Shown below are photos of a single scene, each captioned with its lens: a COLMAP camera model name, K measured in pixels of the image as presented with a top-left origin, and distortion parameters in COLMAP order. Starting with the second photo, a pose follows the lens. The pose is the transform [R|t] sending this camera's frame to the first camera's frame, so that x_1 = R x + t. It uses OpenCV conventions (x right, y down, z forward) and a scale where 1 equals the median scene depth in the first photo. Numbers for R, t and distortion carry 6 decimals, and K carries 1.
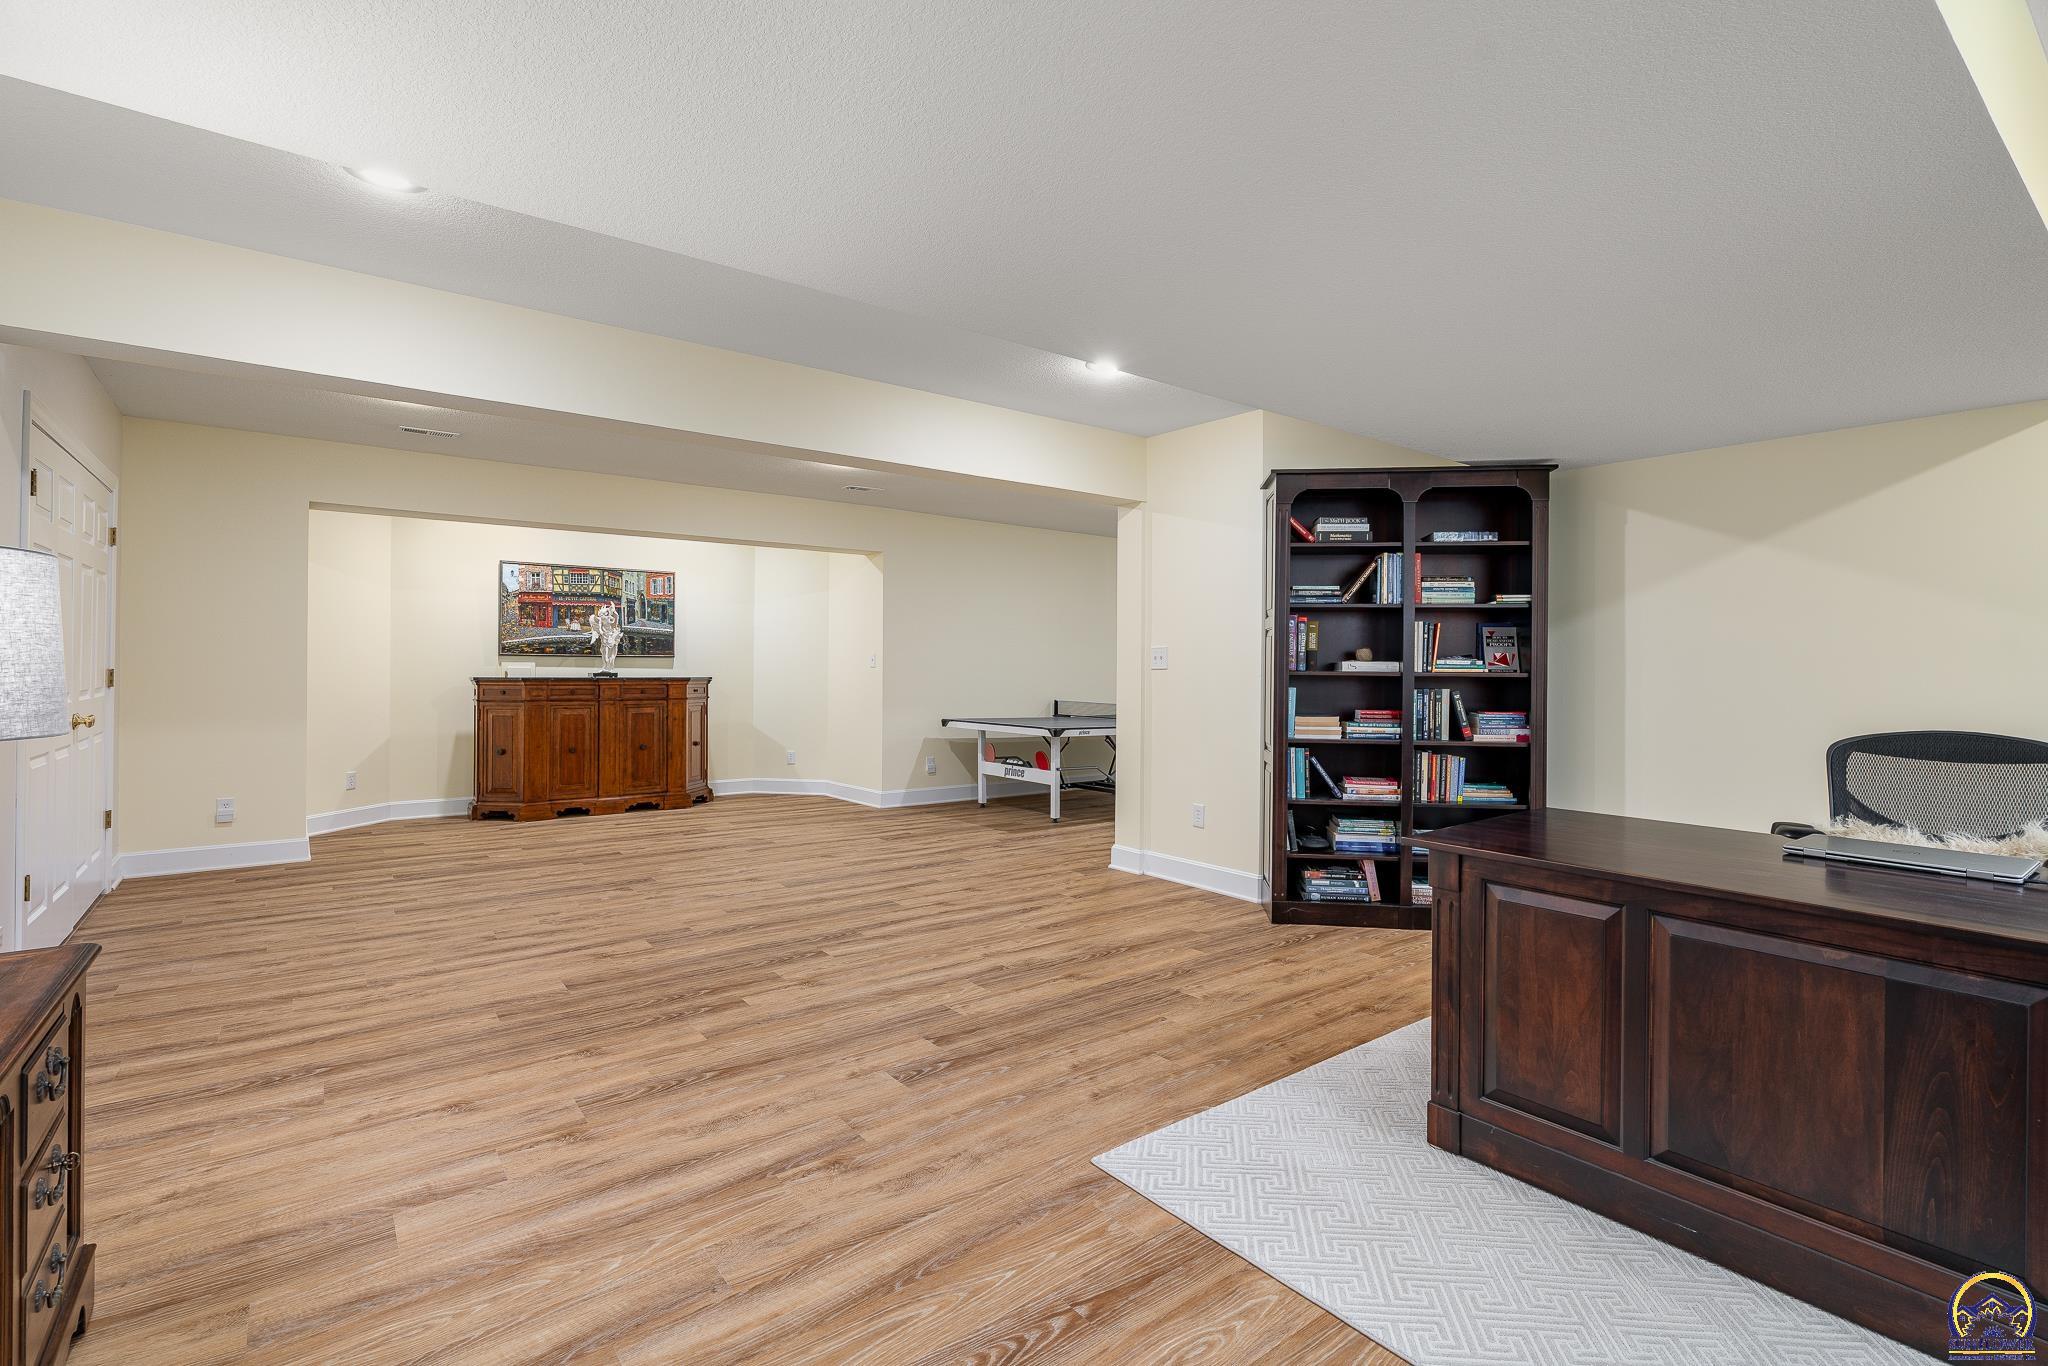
lens RADIAL K [[938.8, 0, 1016.9], [0, 938.8, 674.6], [0, 0, 1]] dist [-0.005170, 0.001198]
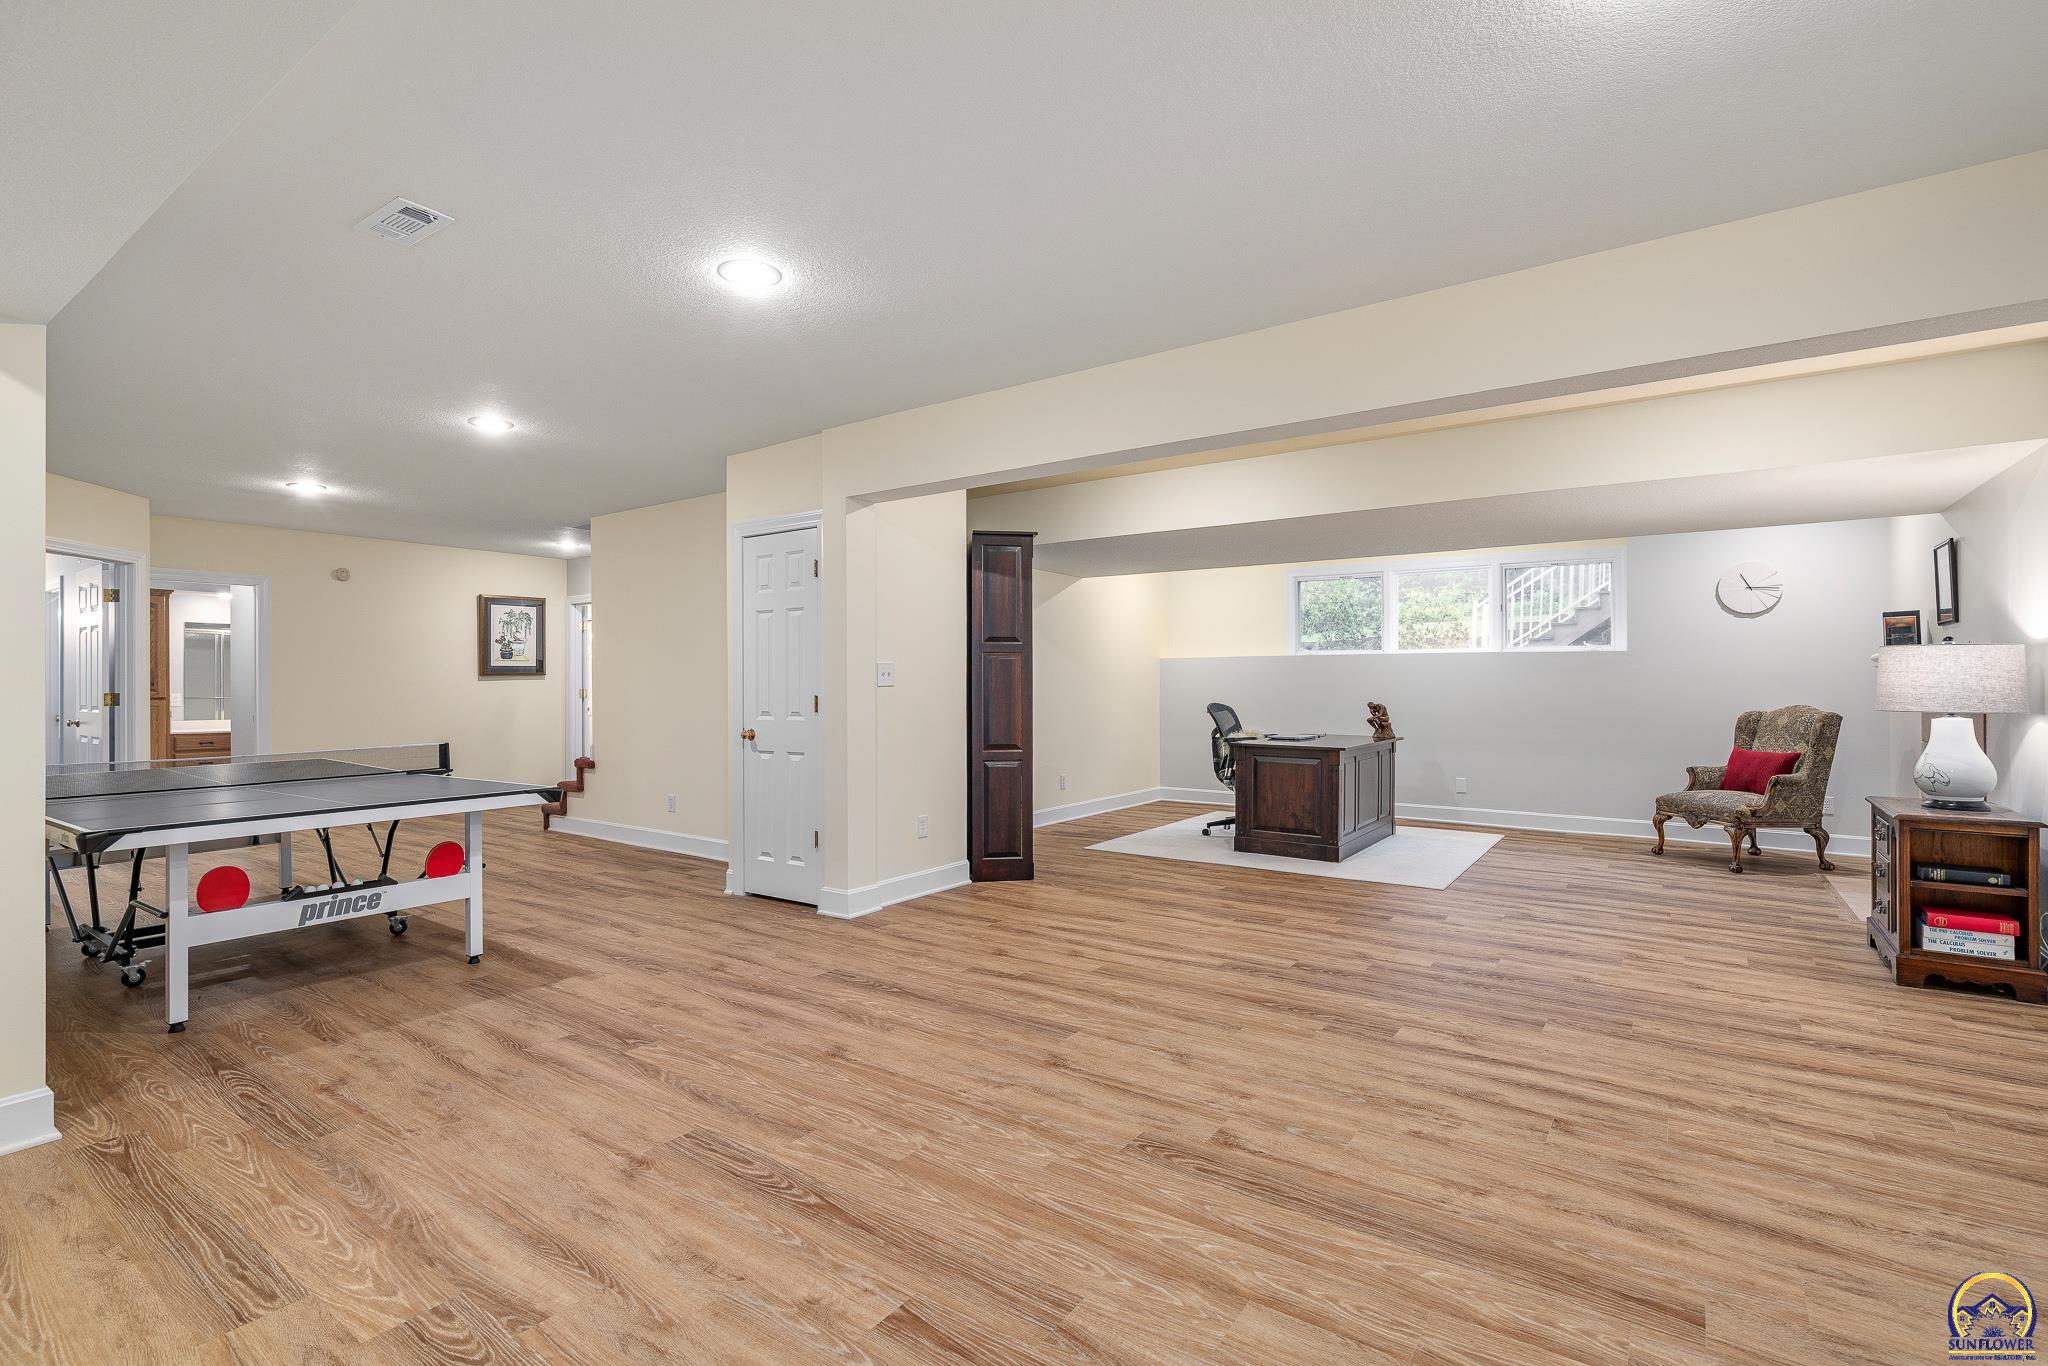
lens RADIAL K [[938.8, 0, 1012.1], [0, 938.8, 678.8], [0, 0, 1]] dist [-0.005170, 0.001198]
pose [[-0.293143, -0.000466, 0.956068, -1.249136], [0.008859, 0.999956, 0.003203, -0.023989], [-0.956028, 0.009409, -0.293126, 1.820175]]
